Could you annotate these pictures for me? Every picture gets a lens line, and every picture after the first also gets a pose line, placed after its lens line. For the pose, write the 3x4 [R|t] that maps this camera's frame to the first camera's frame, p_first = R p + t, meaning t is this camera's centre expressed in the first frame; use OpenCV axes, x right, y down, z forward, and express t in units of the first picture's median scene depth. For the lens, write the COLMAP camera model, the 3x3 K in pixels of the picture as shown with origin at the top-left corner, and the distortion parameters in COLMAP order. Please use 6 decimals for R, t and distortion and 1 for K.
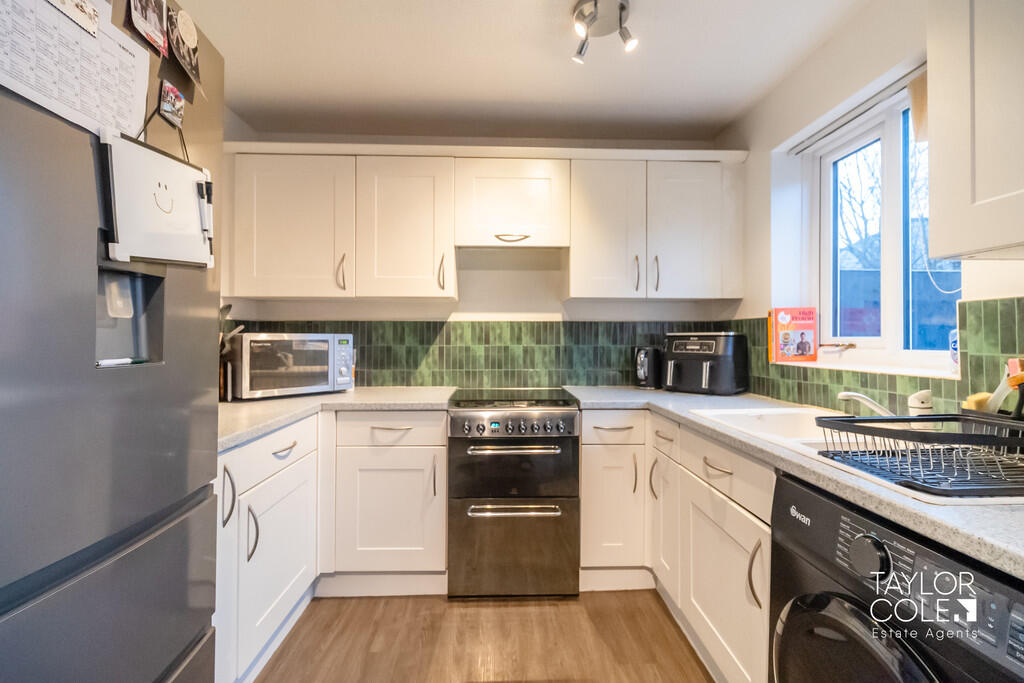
lens RADIAL K [[450.1, 0, 512.8], [0, 450.1, 334.6], [0, 0, 1]] dist [-0.001191, 0.000093]
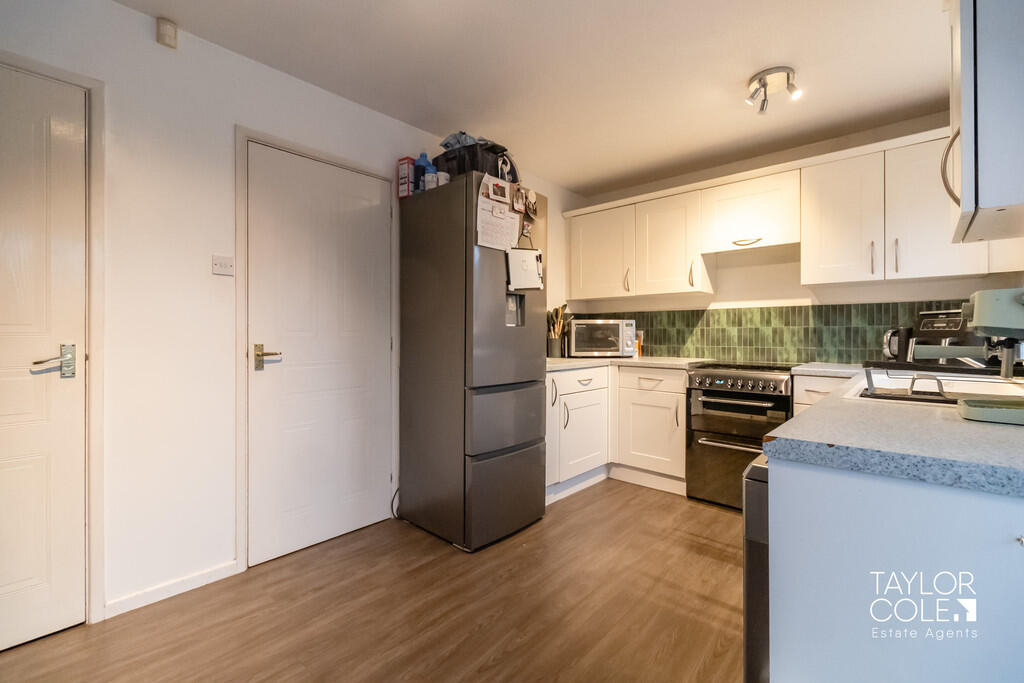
lens RADIAL K [[450.1, 0, 512.8], [0, 450.1, 334.6], [0, 0, 1]] dist [-0.001191, 0.000093]
pose [[0.713139, -0.000941, -0.701022, 0.422626], [0.006541, 0.999965, 0.005311, 0.038026], [0.700992, -0.008373, 0.713120, -0.386929]]
